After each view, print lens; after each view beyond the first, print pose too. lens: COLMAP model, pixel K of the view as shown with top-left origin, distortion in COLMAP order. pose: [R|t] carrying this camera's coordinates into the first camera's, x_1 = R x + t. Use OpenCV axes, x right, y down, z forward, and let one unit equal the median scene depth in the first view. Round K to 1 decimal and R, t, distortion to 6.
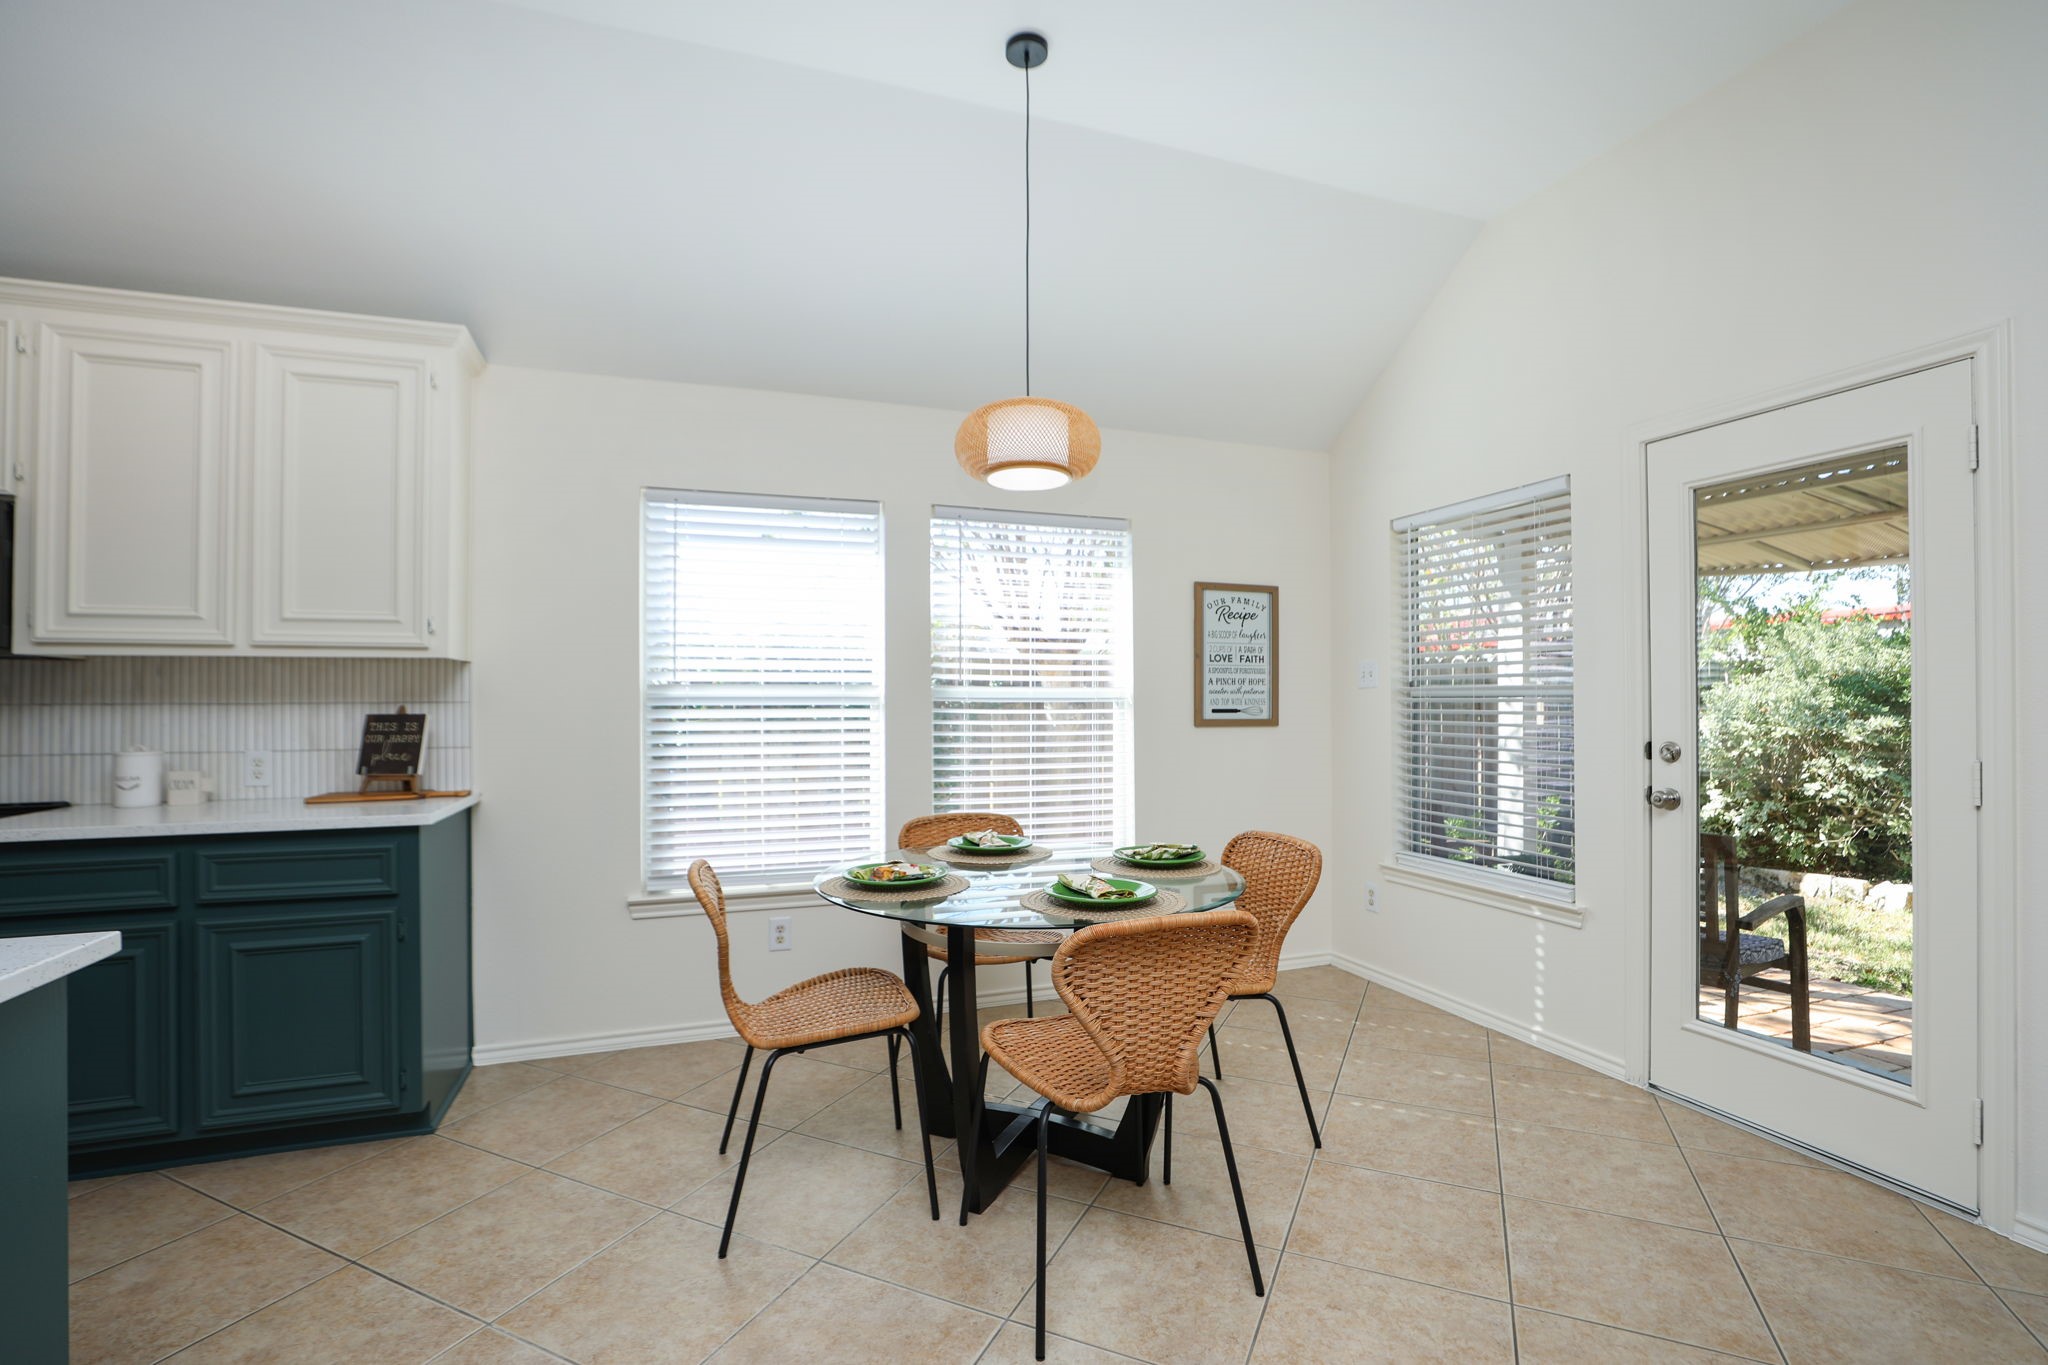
lens RADIAL K [[936.6, 0, 1024.0], [0, 936.6, 682.5], [0, 0, 1]] dist [-0.047161, 0.013432]
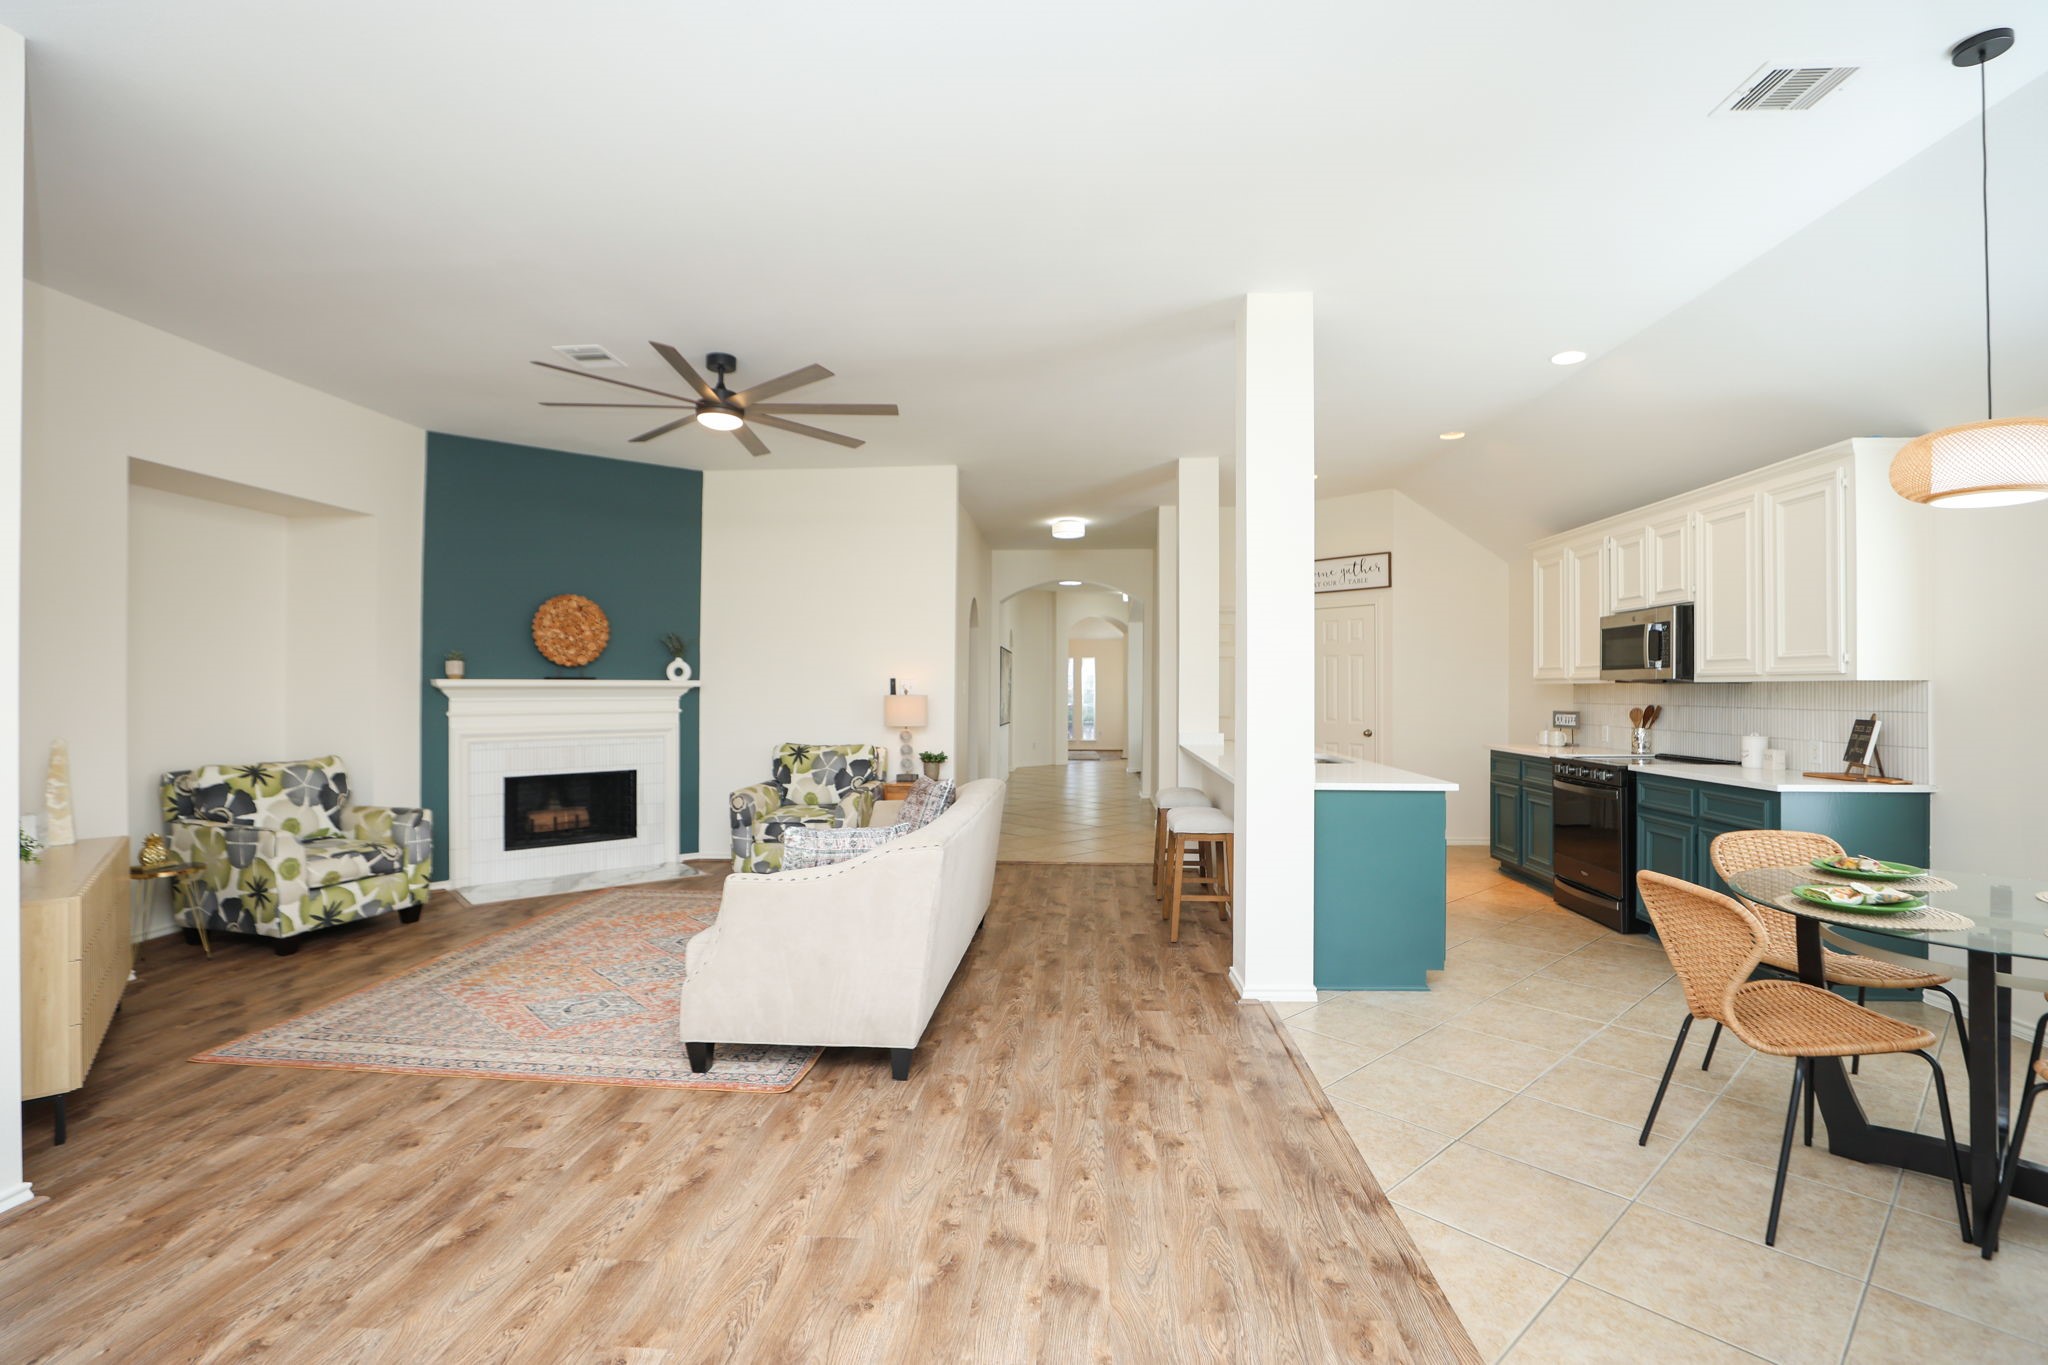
lens RADIAL K [[925.2, 0, 1025.2], [0, 925.2, 680.9], [0, 0, 1]] dist [-0.045622, 0.012987]
pose [[-0.403590, -0.005972, -0.914921, 1.117620], [0.017397, 0.999748, -0.014200, -0.028544], [0.914775, -0.021648, -0.403384, 0.401734]]
